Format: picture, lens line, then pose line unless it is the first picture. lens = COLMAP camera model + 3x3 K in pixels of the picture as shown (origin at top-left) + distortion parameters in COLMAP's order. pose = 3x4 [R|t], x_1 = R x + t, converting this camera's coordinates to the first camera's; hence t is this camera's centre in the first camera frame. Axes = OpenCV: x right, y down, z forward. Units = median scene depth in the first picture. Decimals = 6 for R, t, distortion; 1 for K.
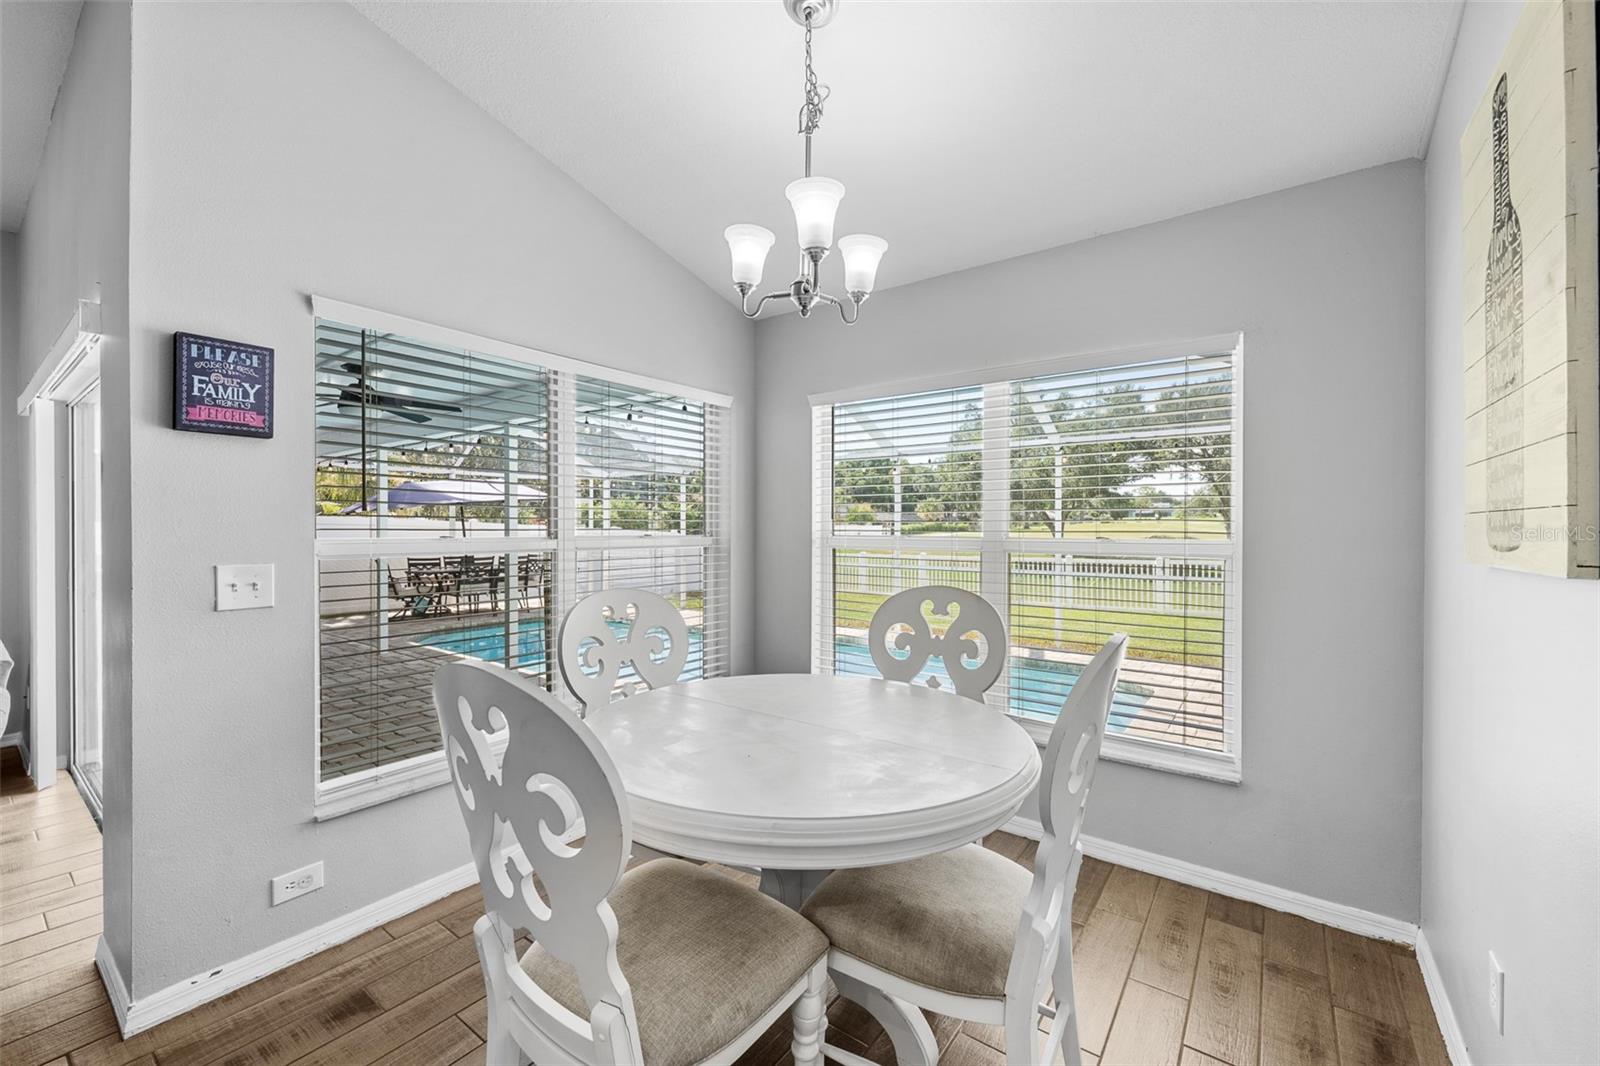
lens RADIAL K [[635.2, 0, 795.9], [0, 635.2, 529.1], [0, 0, 1]] dist [0.000453, -0.000018]
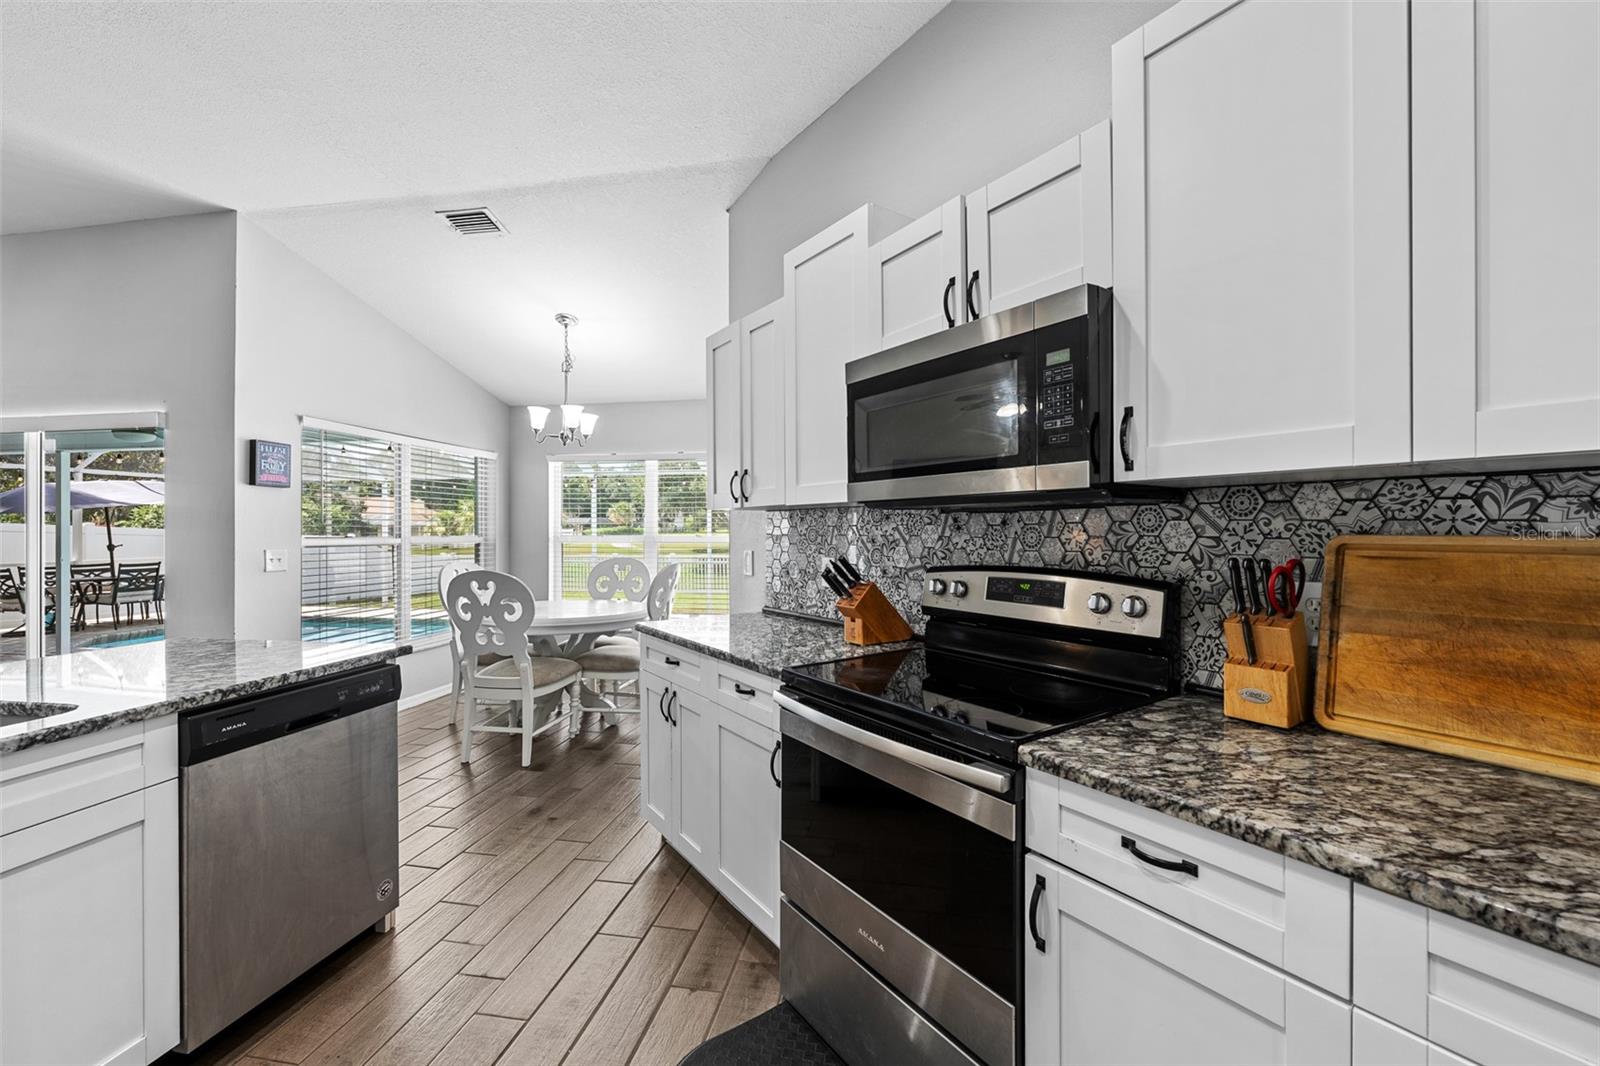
lens RADIAL K [[635.2, 0, 795.5], [0, 635.2, 530.5], [0, 0, 1]] dist [0.000453, -0.000018]
pose [[0.890373, -0.003804, 0.455216, -0.163027], [0.004784, 0.999988, -0.001001, 0.002222], [-0.455207, 0.003069, 0.890380, -0.844300]]
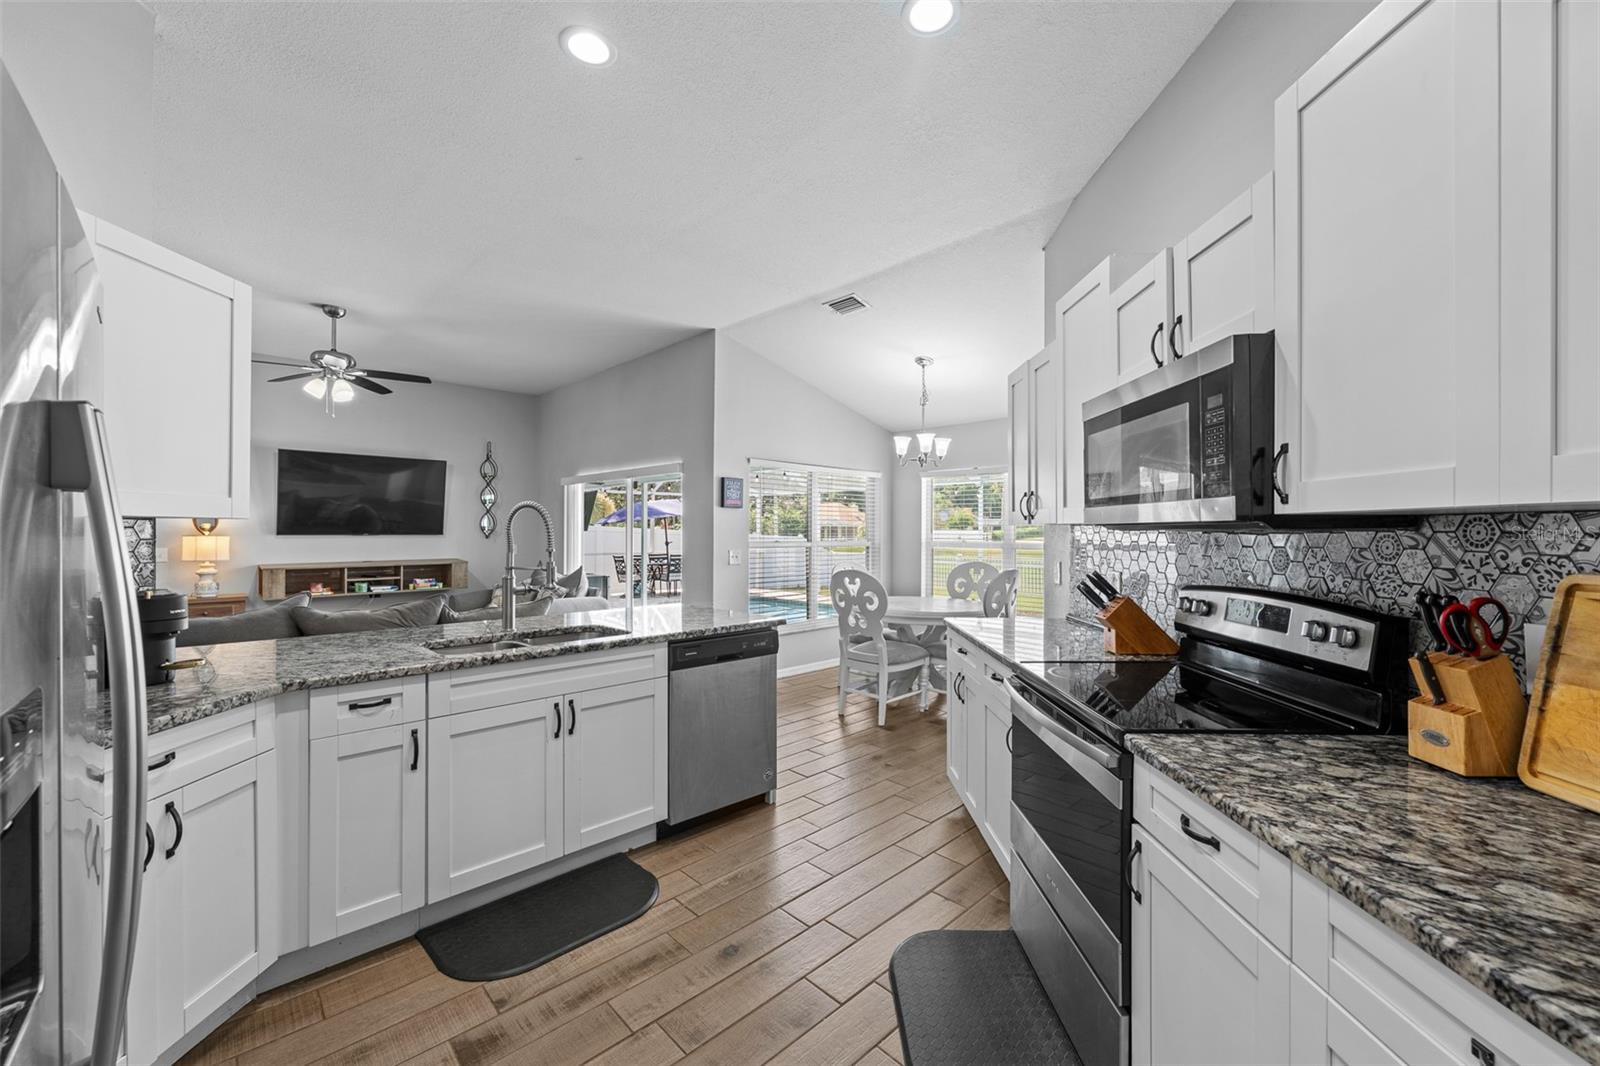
lens RADIAL K [[635.2, 0, 802.5], [0, 635.2, 528.2], [0, 0, 1]] dist [0.000453, -0.000018]
pose [[0.989028, -0.000312, -0.147726, -0.051398], [-0.000628, 0.999980, -0.006317, -0.015324], [0.147725, 0.006340, 0.989008, -1.043057]]
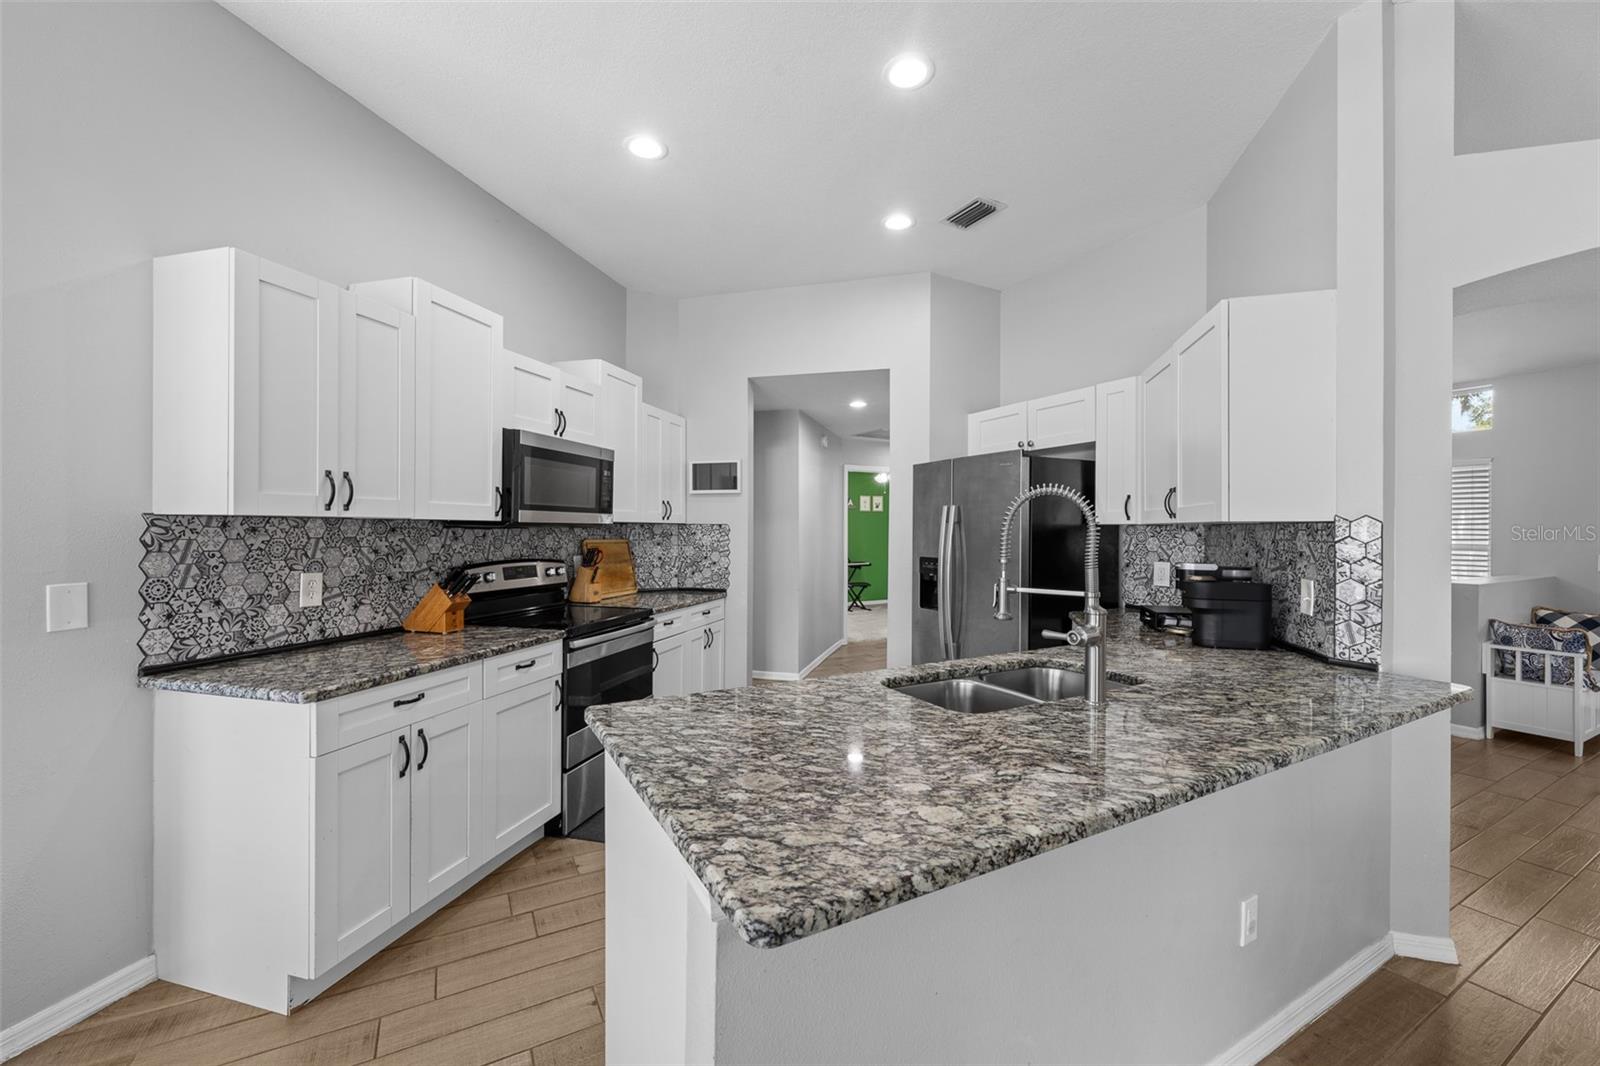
lens RADIAL K [[635.2, 0, 799.7], [0, 635.2, 528.0], [0, 0, 1]] dist [0.000453, -0.000018]
pose [[-0.914099, -0.008215, 0.405407, -0.550113], [-0.008672, 0.999962, 0.000710, -0.020217], [-0.405398, -0.002867, -0.914136, 0.263044]]
